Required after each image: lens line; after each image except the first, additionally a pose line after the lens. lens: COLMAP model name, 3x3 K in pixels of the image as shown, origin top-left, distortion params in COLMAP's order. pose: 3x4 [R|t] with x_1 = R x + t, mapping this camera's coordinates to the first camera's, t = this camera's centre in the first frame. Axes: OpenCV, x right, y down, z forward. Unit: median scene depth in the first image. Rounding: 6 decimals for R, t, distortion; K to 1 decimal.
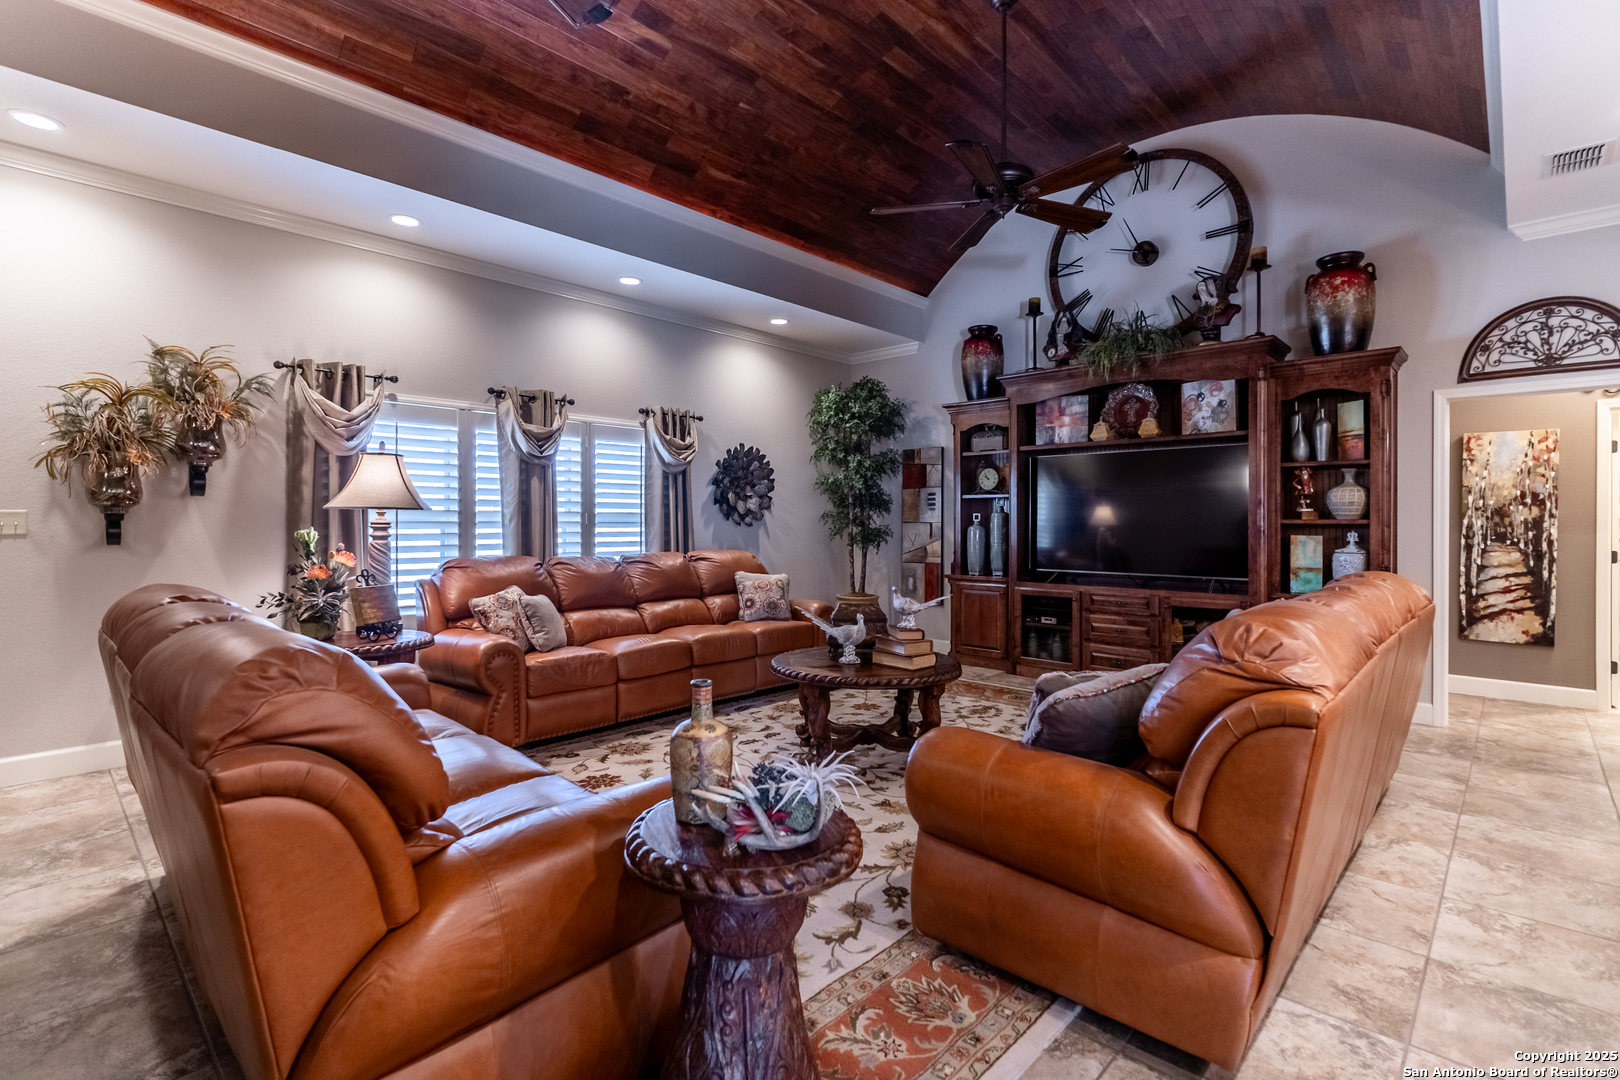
lens RADIAL K [[746.7, 0, 812.0], [0, 746.7, 528.5], [0, 0, 1]] dist [-0.002697, 0.000242]
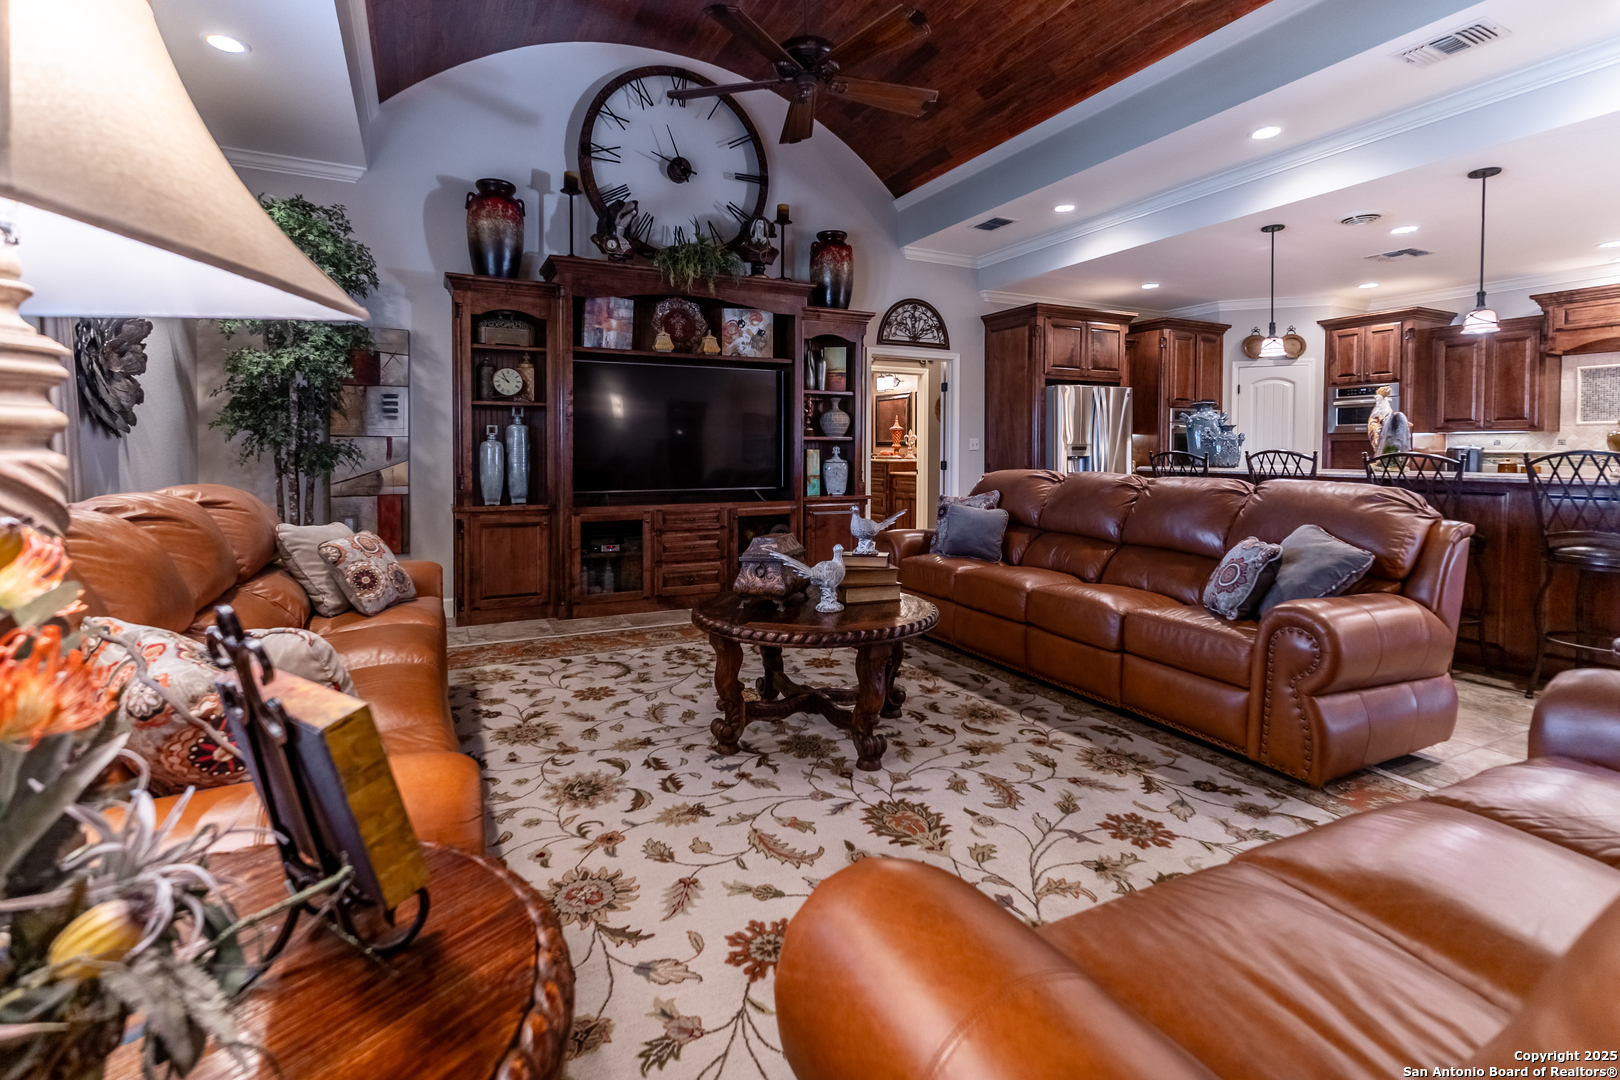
lens RADIAL K [[746.7, 0, 783.8], [0, 746.7, 473.8], [0, 0, 1]] dist [-0.002697, 0.000242]
pose [[0.358622, -0.030515, 0.932984, -0.488316], [0.007262, 0.999527, 0.029900, 0.011268], [-0.933455, -0.003947, 0.358673, 0.553358]]
